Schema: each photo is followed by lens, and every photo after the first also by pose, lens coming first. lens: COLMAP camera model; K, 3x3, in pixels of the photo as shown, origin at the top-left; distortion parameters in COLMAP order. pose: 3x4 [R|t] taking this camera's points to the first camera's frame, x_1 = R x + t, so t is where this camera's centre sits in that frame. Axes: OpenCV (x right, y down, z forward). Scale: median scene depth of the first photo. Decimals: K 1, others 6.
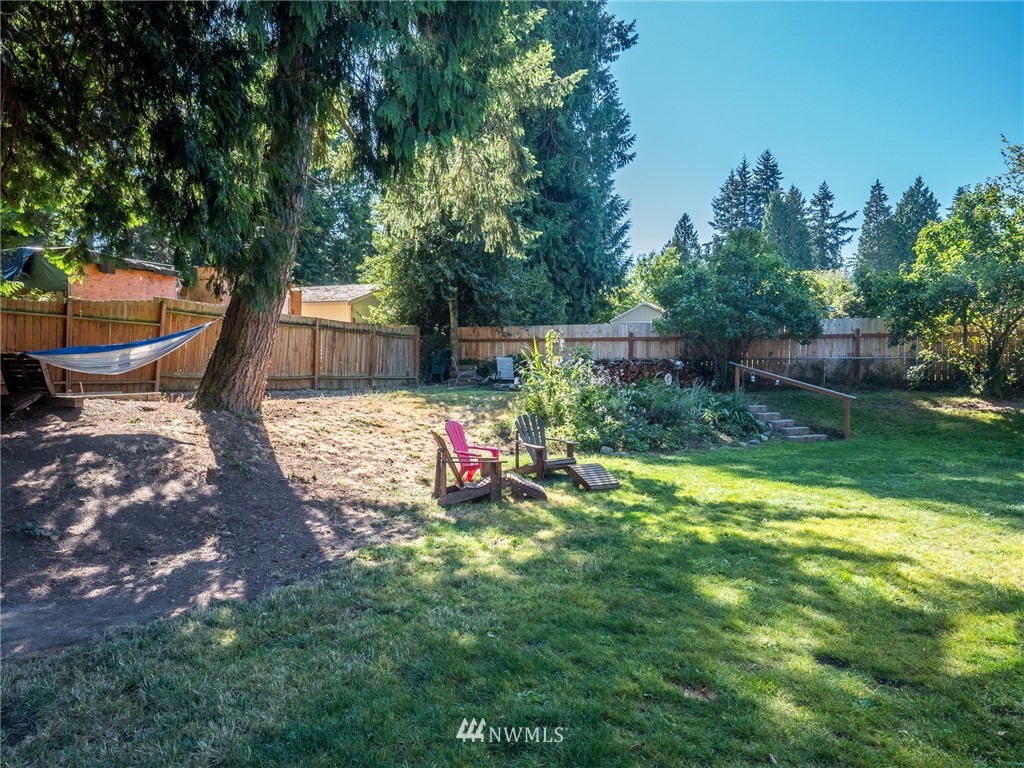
lens RADIAL K [[720.0, 0, 511.8], [0, 720.0, 381.8], [0, 0, 1]] dist [-0.001317, -0.000025]
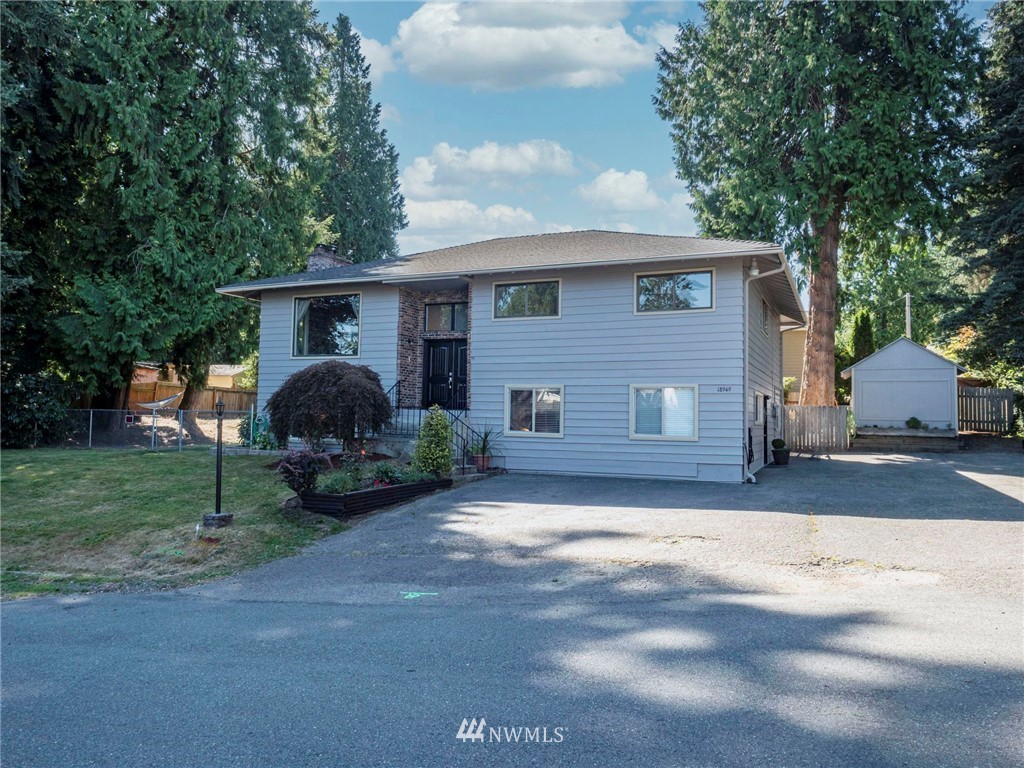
lens RADIAL K [[720.0, 0, 512.3], [0, 720.0, 385.1], [0, 0, 1]] dist [-0.001317, -0.000025]
pose [[0.991070, 0.015100, 0.132483, 0.364599], [-0.007834, 0.998445, -0.055201, 0.027107], [-0.133110, 0.053670, 0.989647, -1.401559]]
